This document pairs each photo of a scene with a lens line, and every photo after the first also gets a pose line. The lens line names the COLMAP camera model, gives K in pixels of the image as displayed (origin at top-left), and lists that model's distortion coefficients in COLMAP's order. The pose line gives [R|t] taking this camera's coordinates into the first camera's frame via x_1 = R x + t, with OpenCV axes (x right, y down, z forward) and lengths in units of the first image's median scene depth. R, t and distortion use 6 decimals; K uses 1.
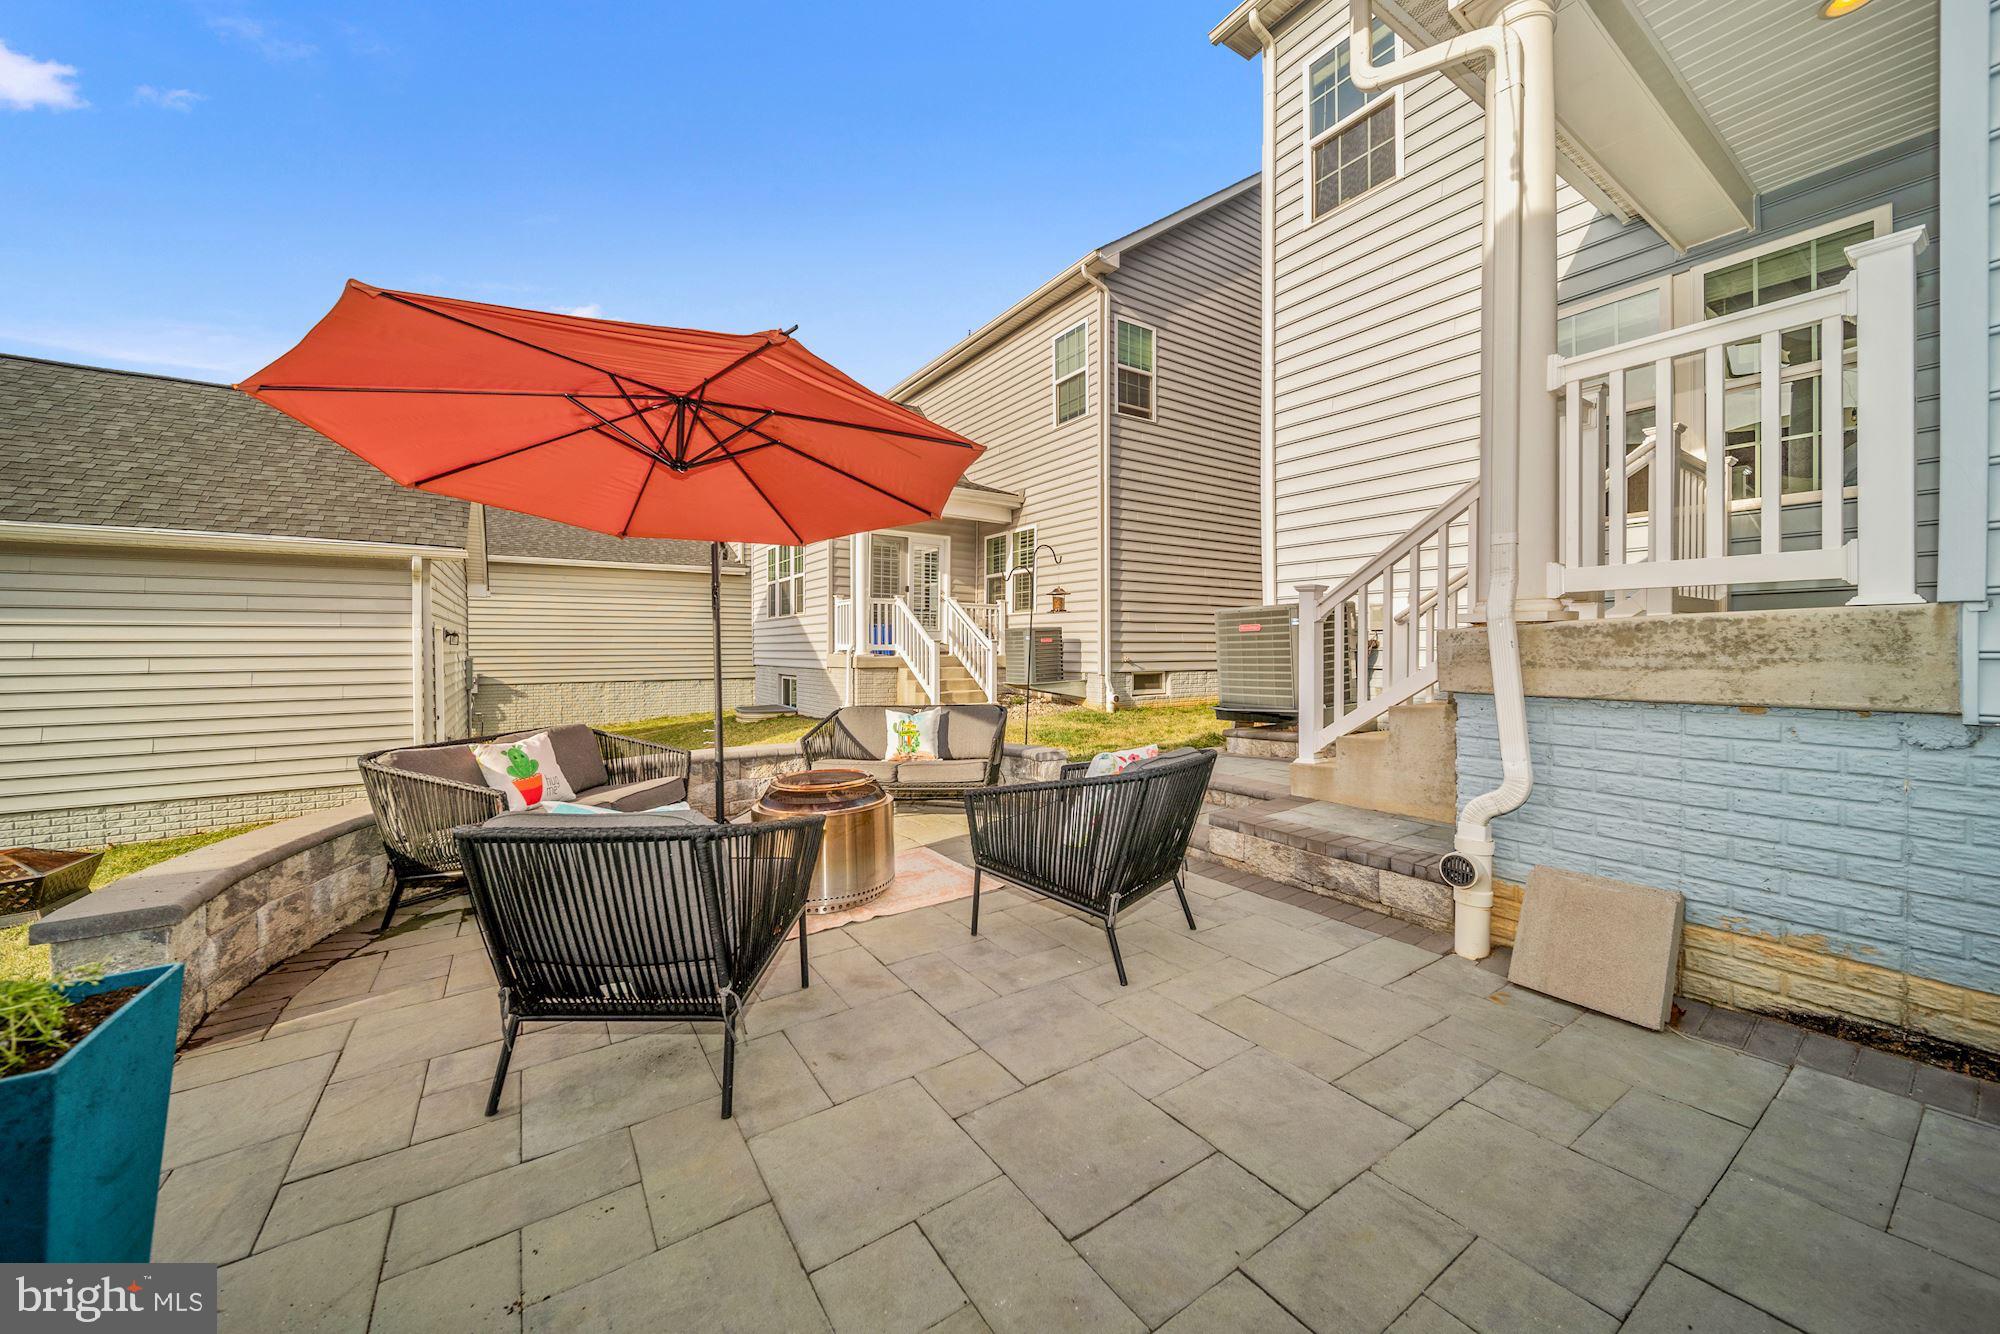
lens RADIAL K [[718.3, 0, 998.0], [0, 718.3, 652.4], [0, 0, 1]] dist [-0.002006, -0.000407]
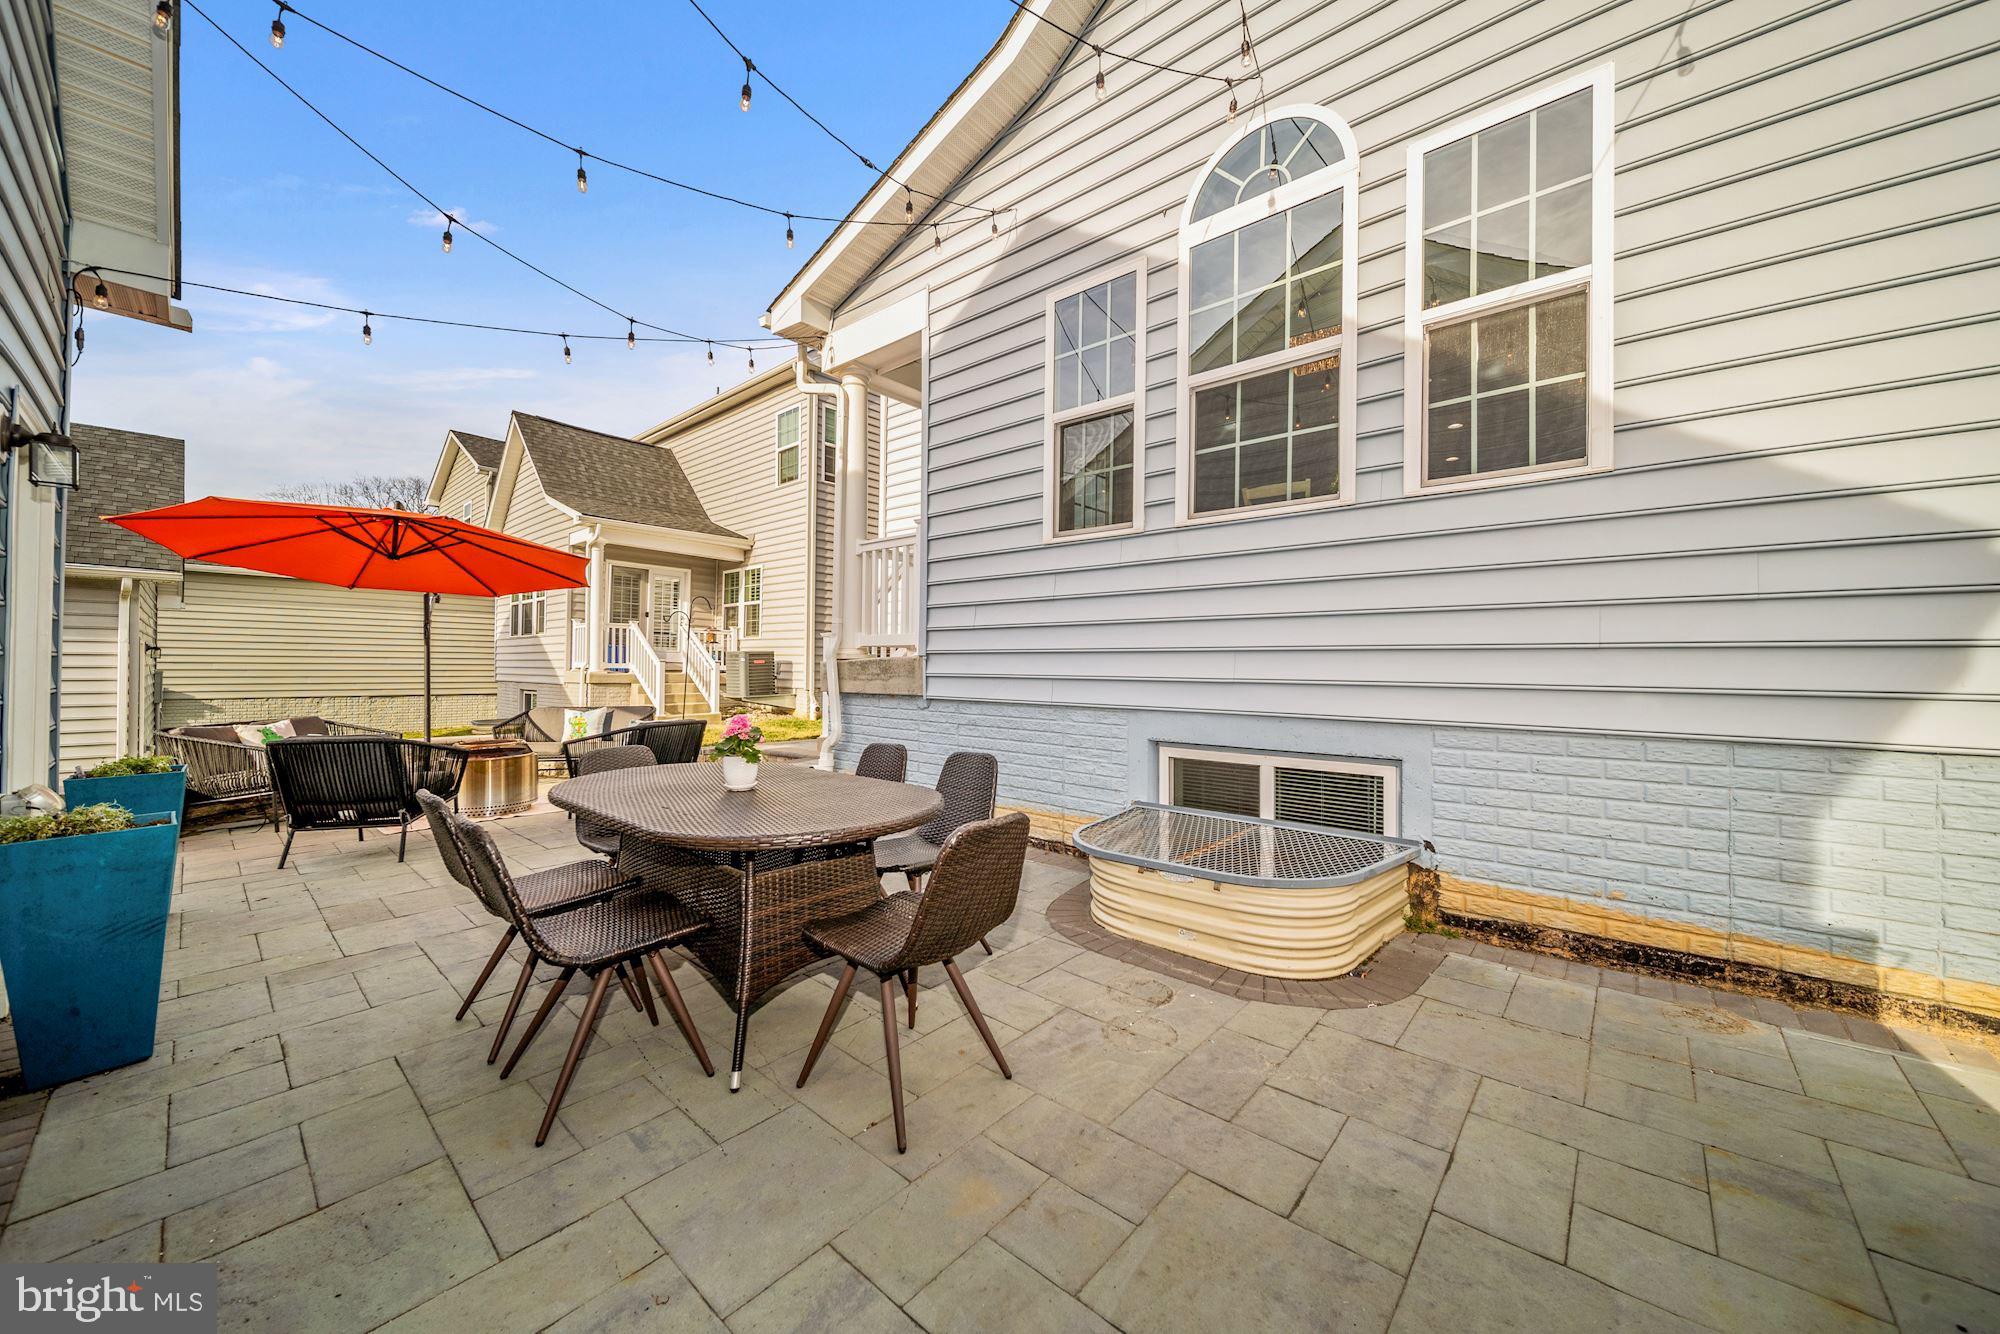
lens RADIAL K [[718.3, 0, 1002.3], [0, 718.3, 667.2], [0, 0, 1]] dist [-0.002006, -0.000407]
pose [[0.966011, 0.012569, 0.258197, 0.142283], [-0.010639, 0.999904, -0.008871, -0.000769], [-0.258283, 0.005822, 0.966052, -0.279505]]
